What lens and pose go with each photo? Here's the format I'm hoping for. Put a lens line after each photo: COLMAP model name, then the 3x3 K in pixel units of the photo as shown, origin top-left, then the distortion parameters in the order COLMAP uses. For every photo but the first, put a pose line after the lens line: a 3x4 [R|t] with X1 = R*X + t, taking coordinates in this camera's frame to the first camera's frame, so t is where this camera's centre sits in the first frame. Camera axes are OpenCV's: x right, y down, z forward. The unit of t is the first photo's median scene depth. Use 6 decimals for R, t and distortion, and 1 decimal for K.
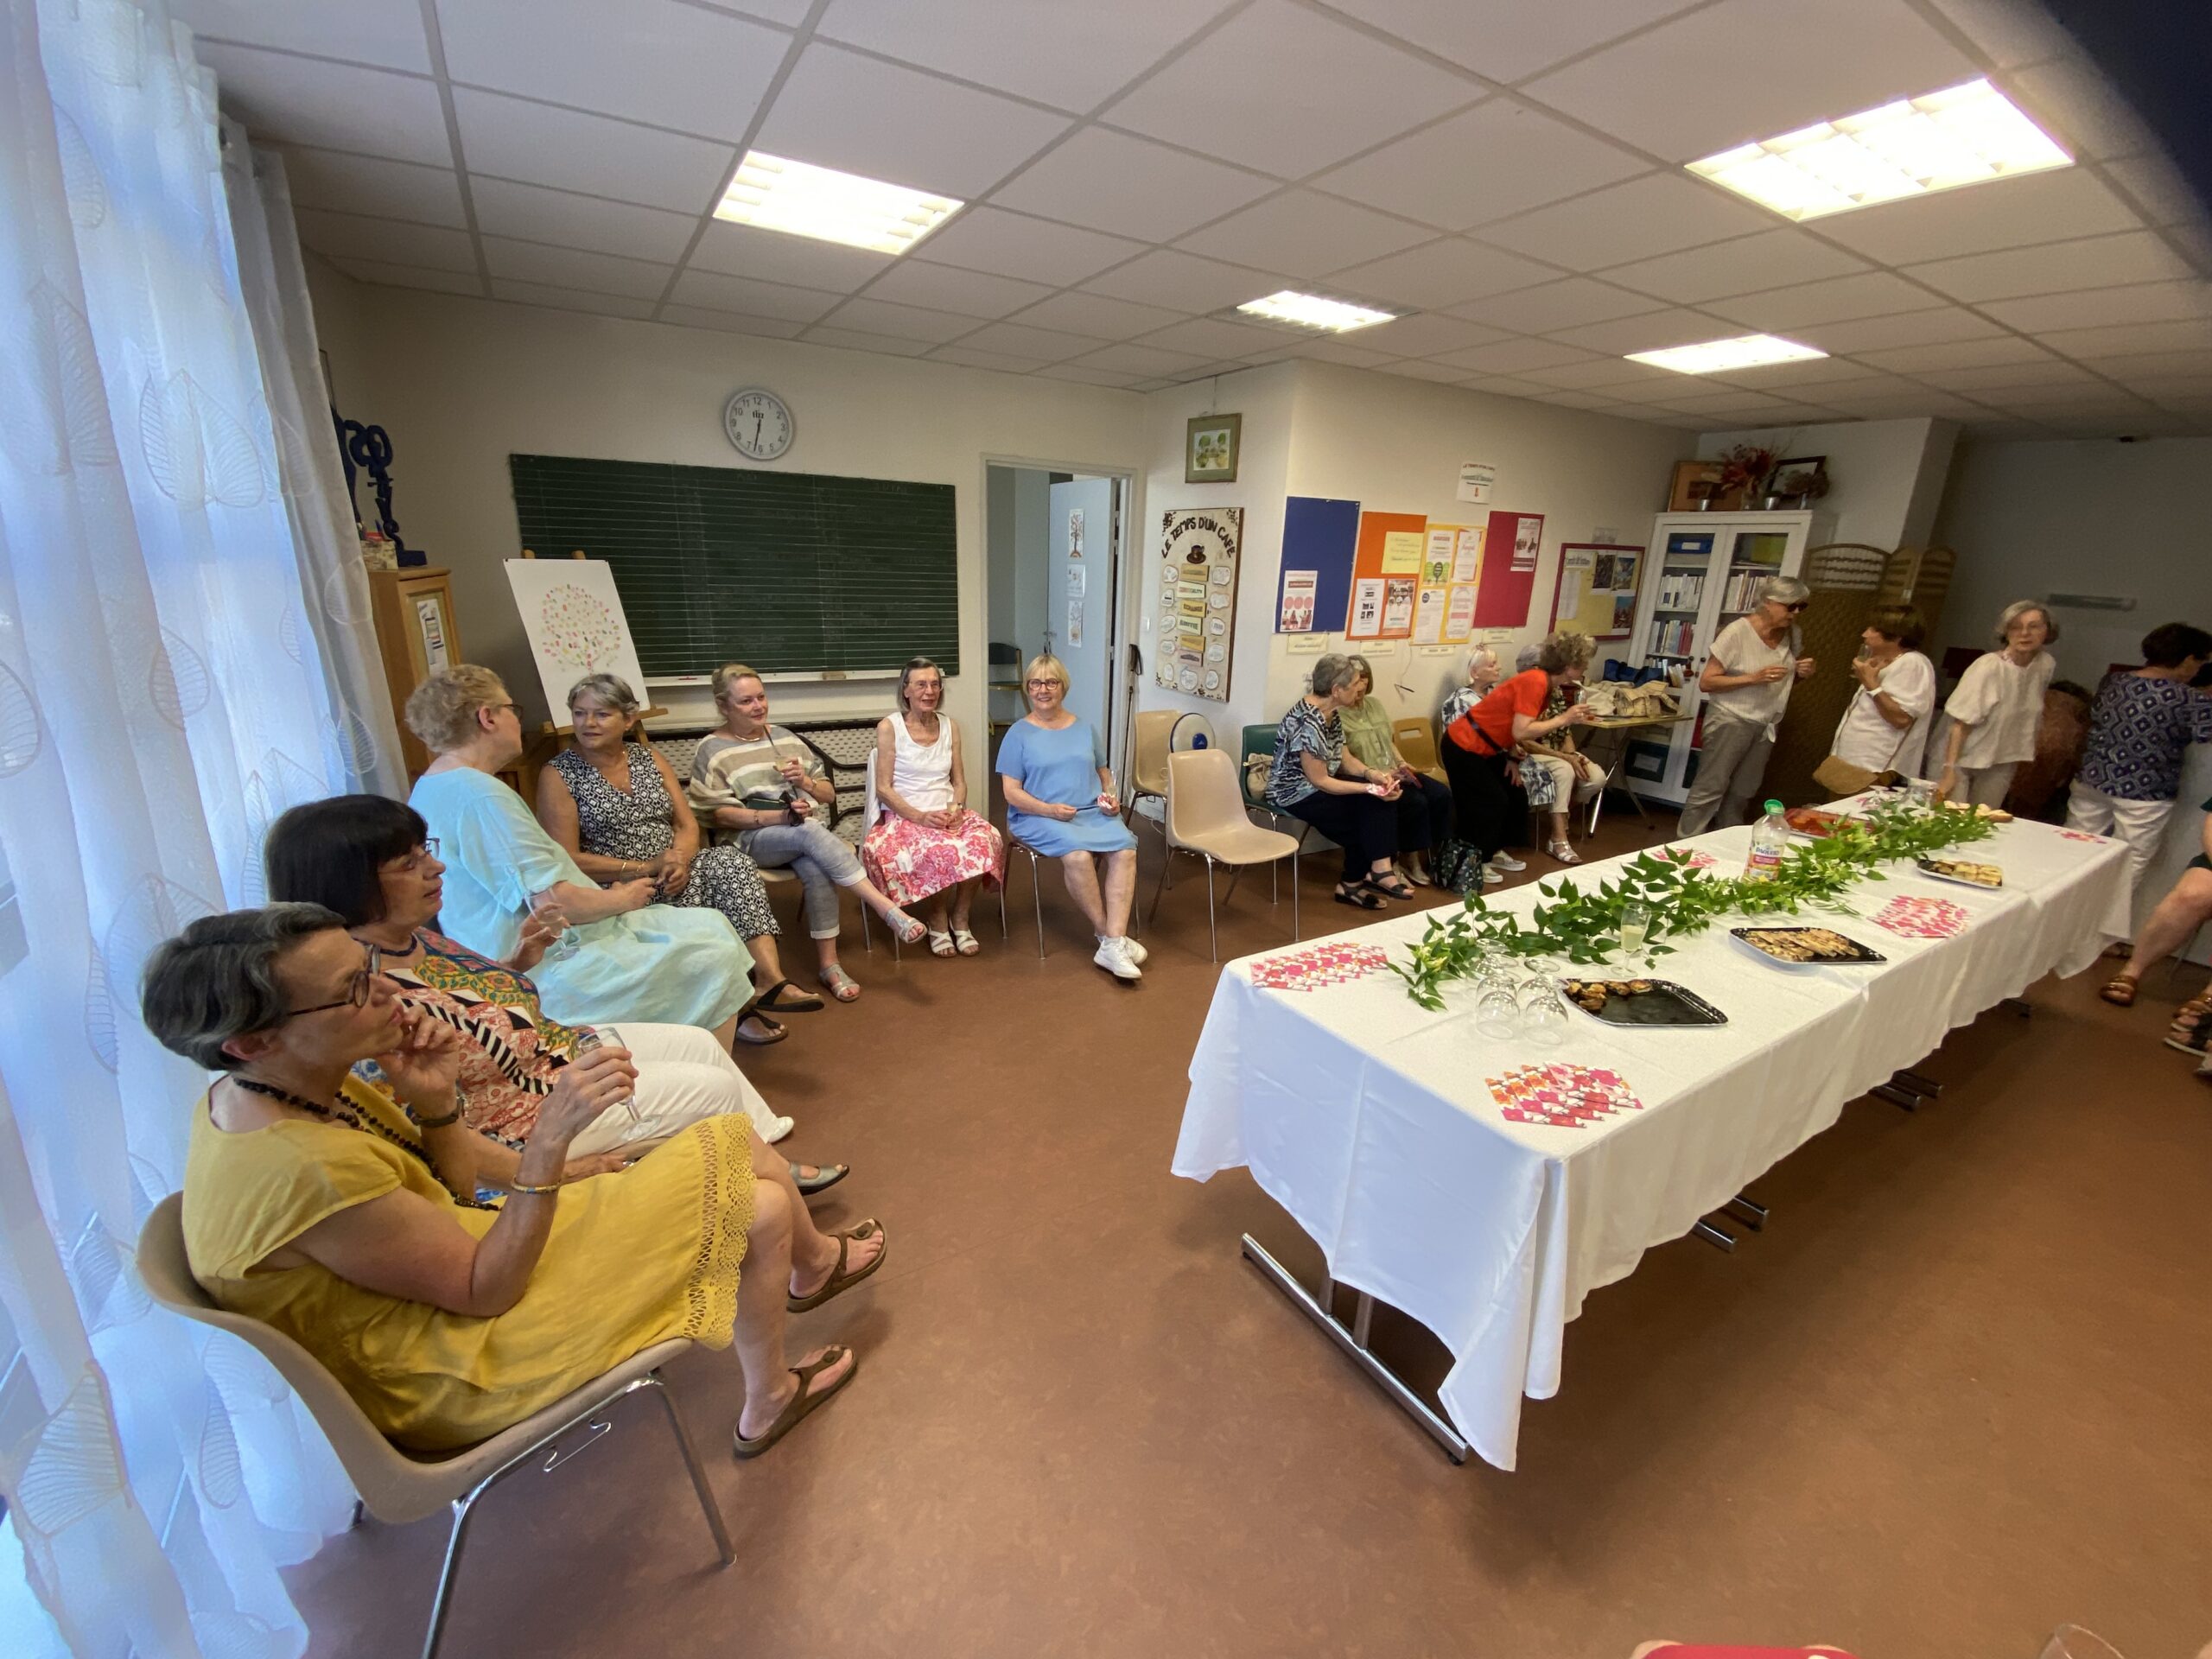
lens RADIAL K [[874.2, 0, 1106.0], [0, 874.2, 829.5], [0, 0, 1]] dist [0.000235, -0.009911]
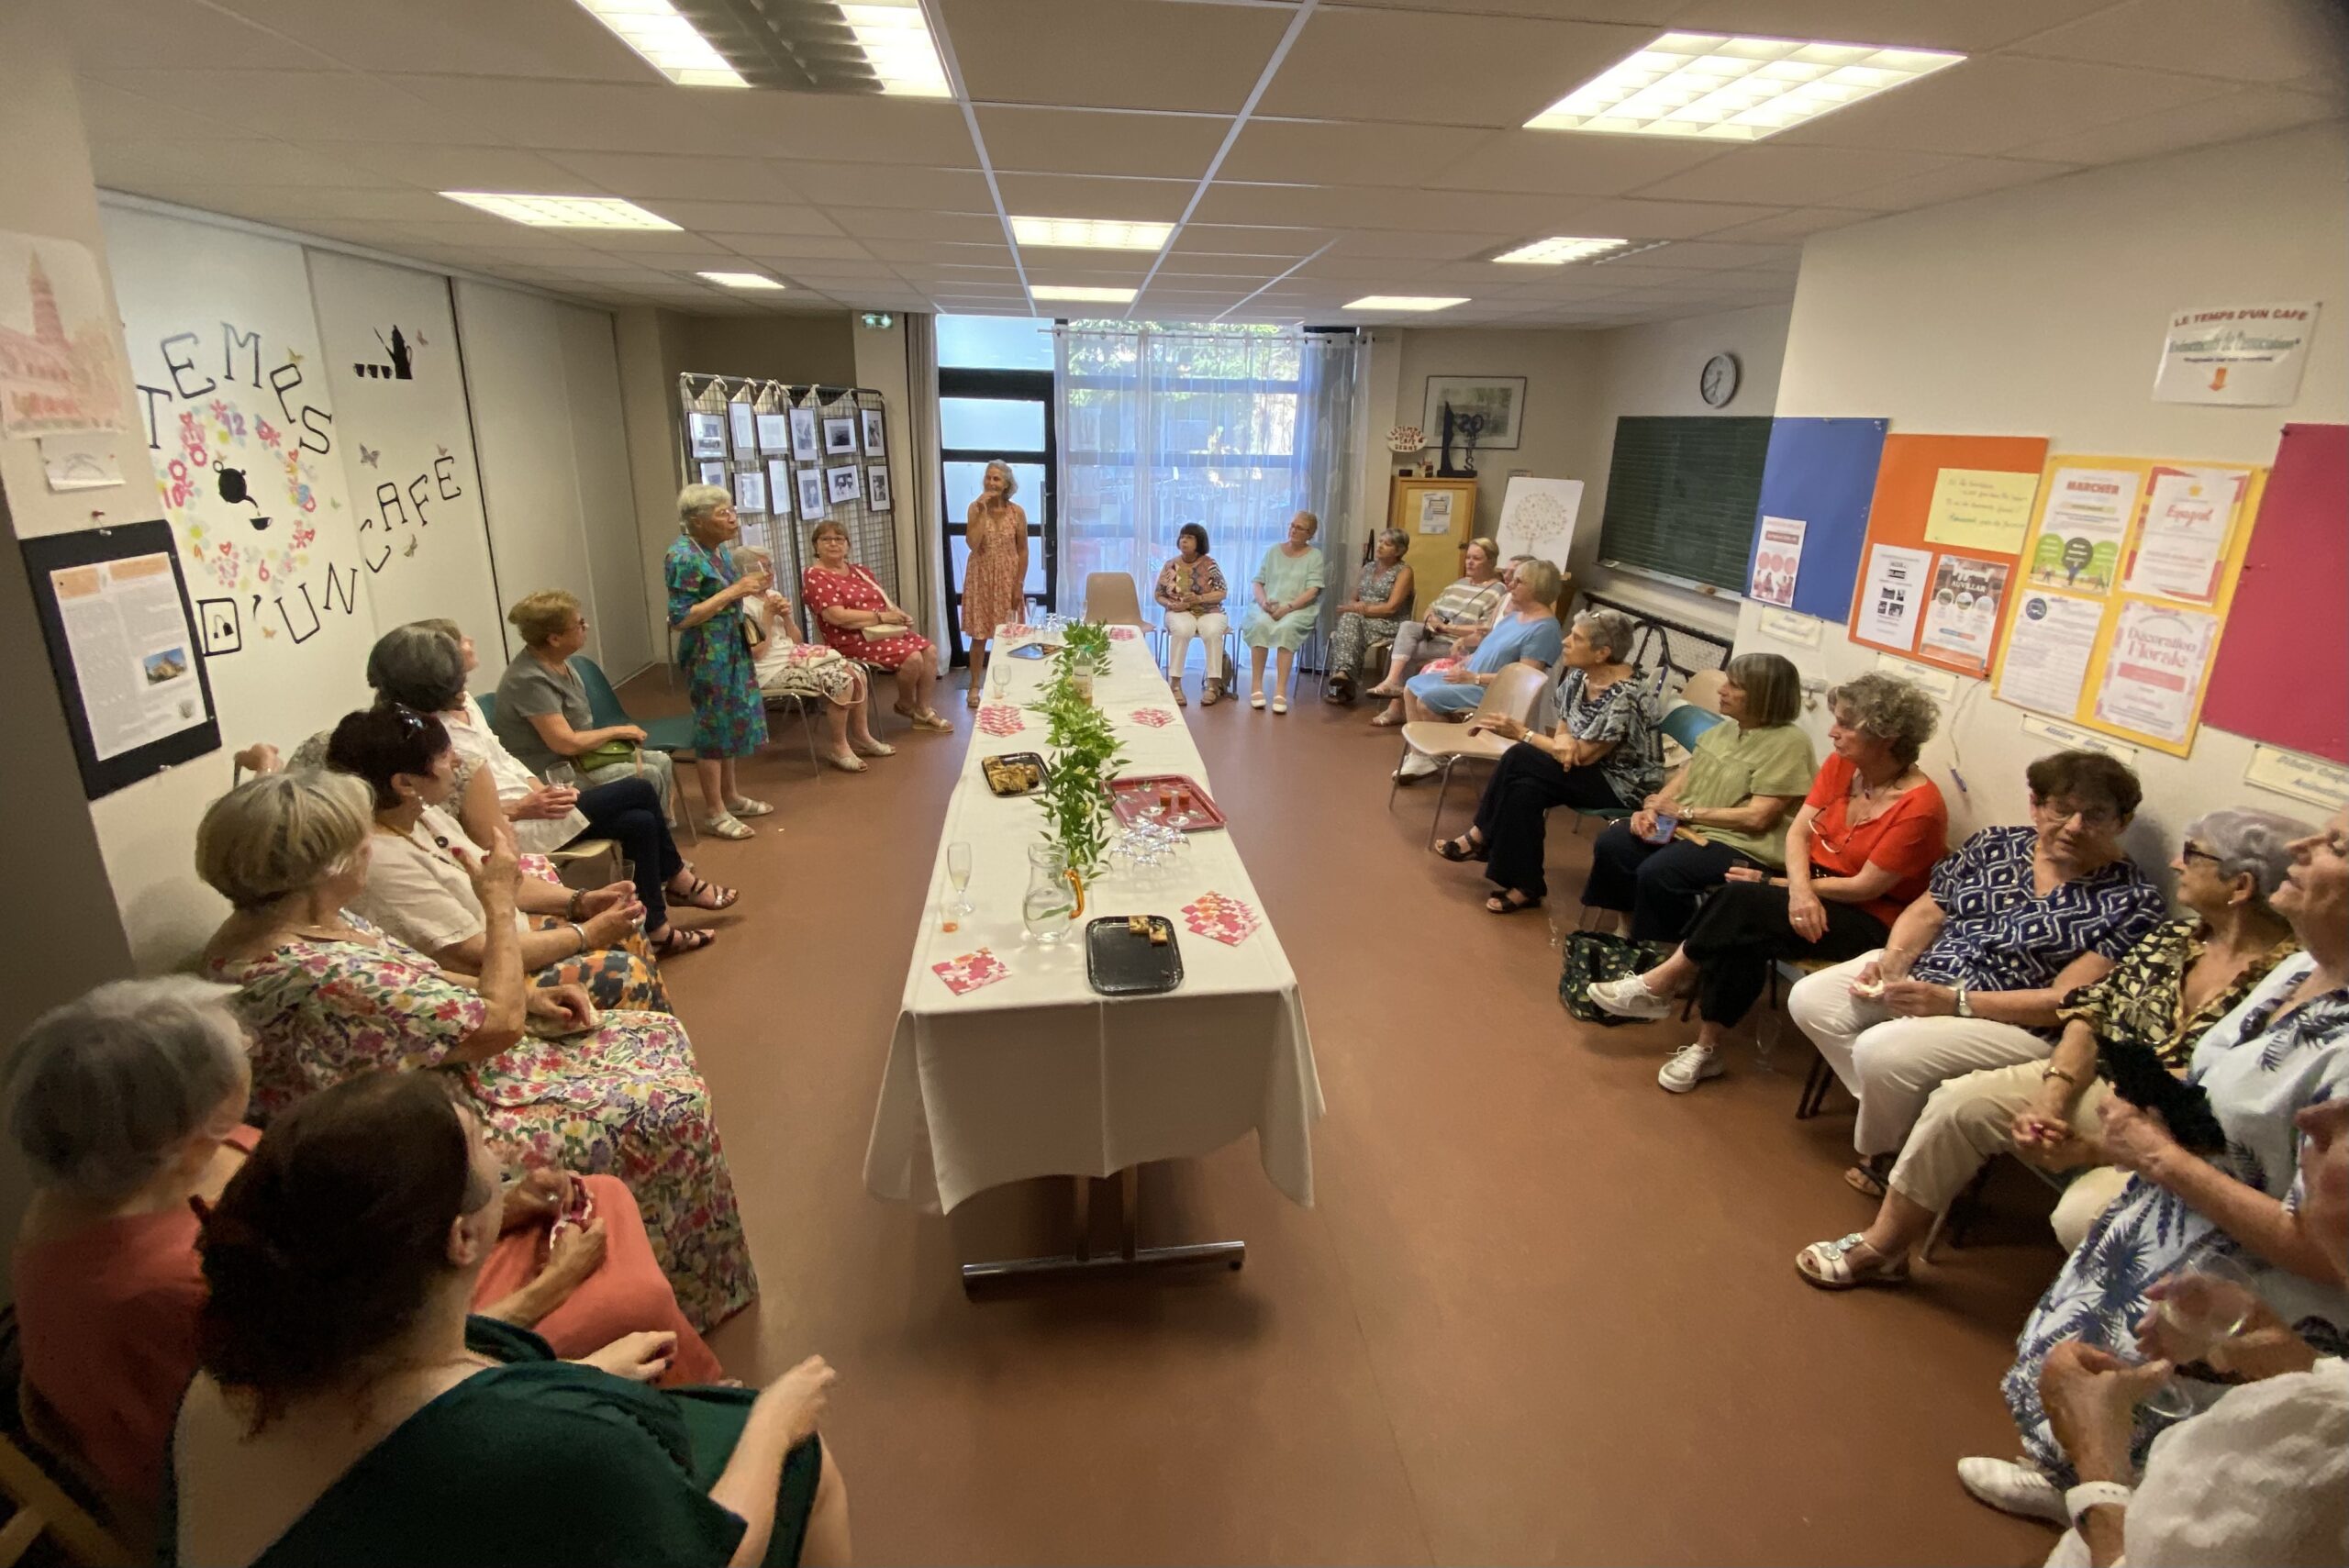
lens RADIAL K [[1026.5, 0, 1175.7], [0, 1026.5, 705.5], [0, 0, 1]] dist [-0.045571, 0.000110]
pose [[-0.412851, 0.211886, -0.885810, 1.051912], [-0.305961, 0.883782, 0.354001, -0.271050], [0.857871, 0.417173, -0.300041, 0.800759]]
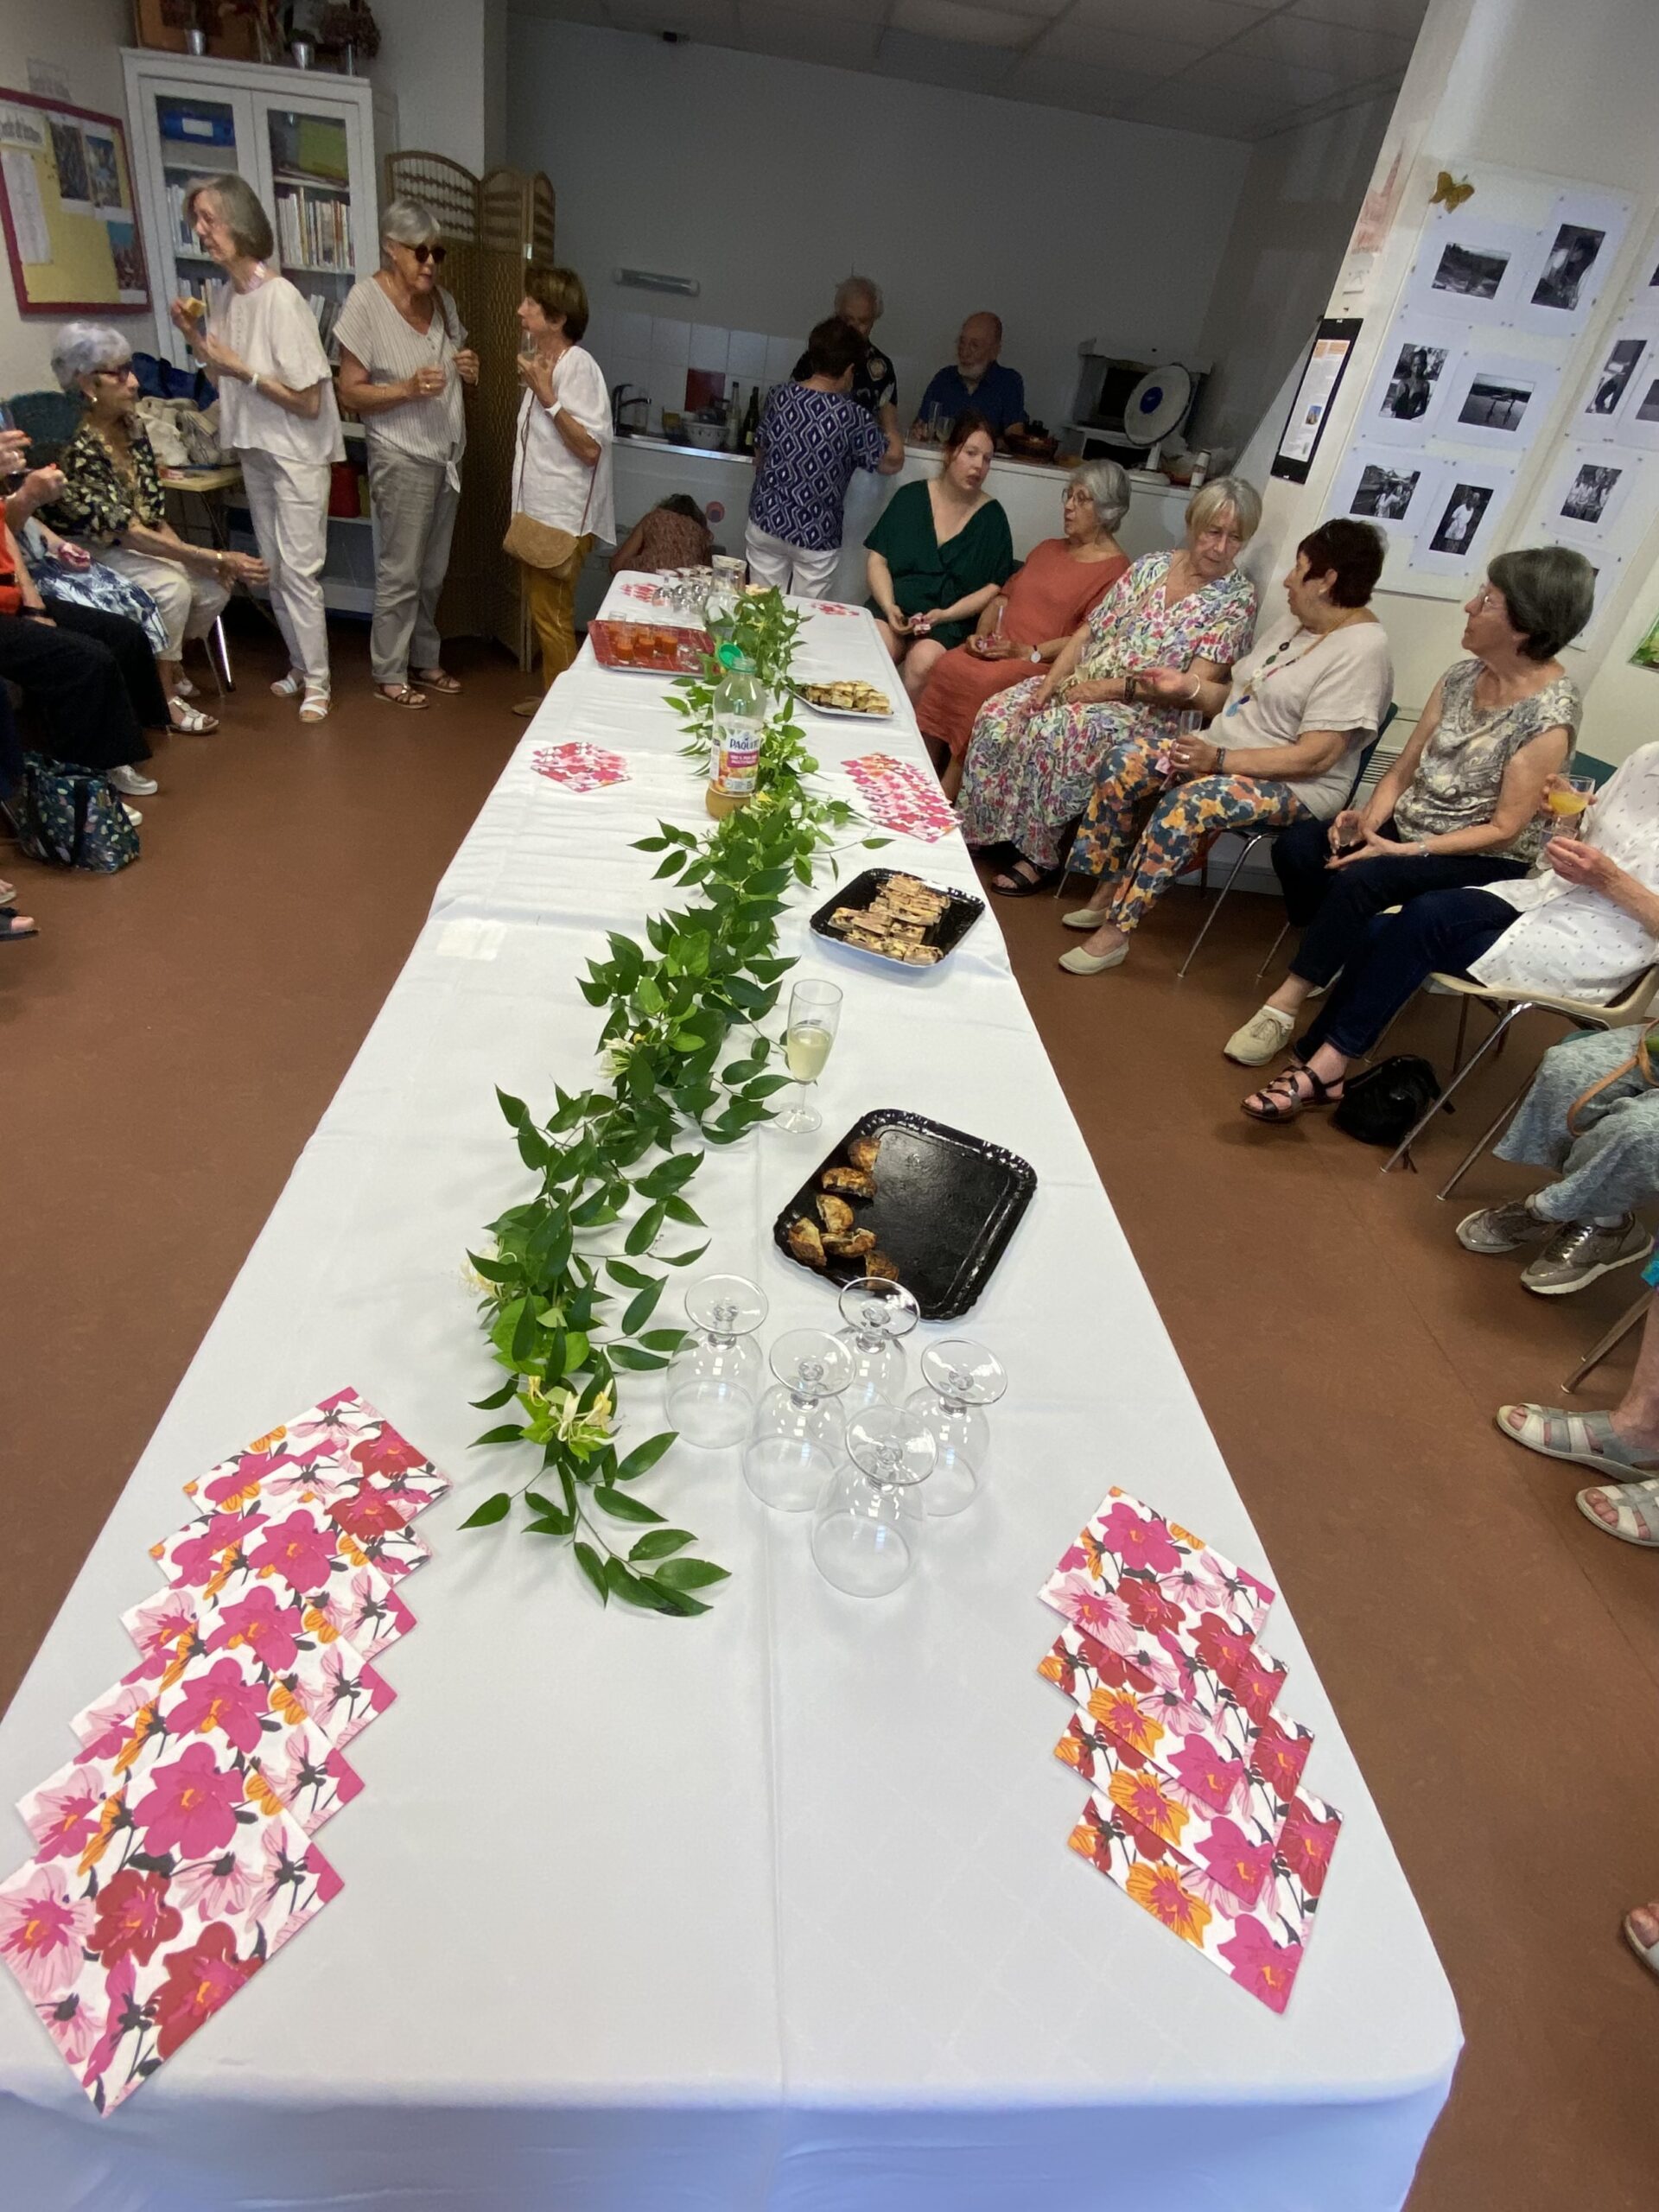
lens RADIAL K [[1119.6, 0, 774.2], [0, 1119.6, 1096.8], [0, 0, 1]] dist [0.026195, -0.027179]
pose [[0.519189, -0.451019, 0.725964, 0.059230], [0.142575, 0.883223, 0.446754, -0.045688], [-0.842683, -0.128446, 0.522864, 0.267141]]
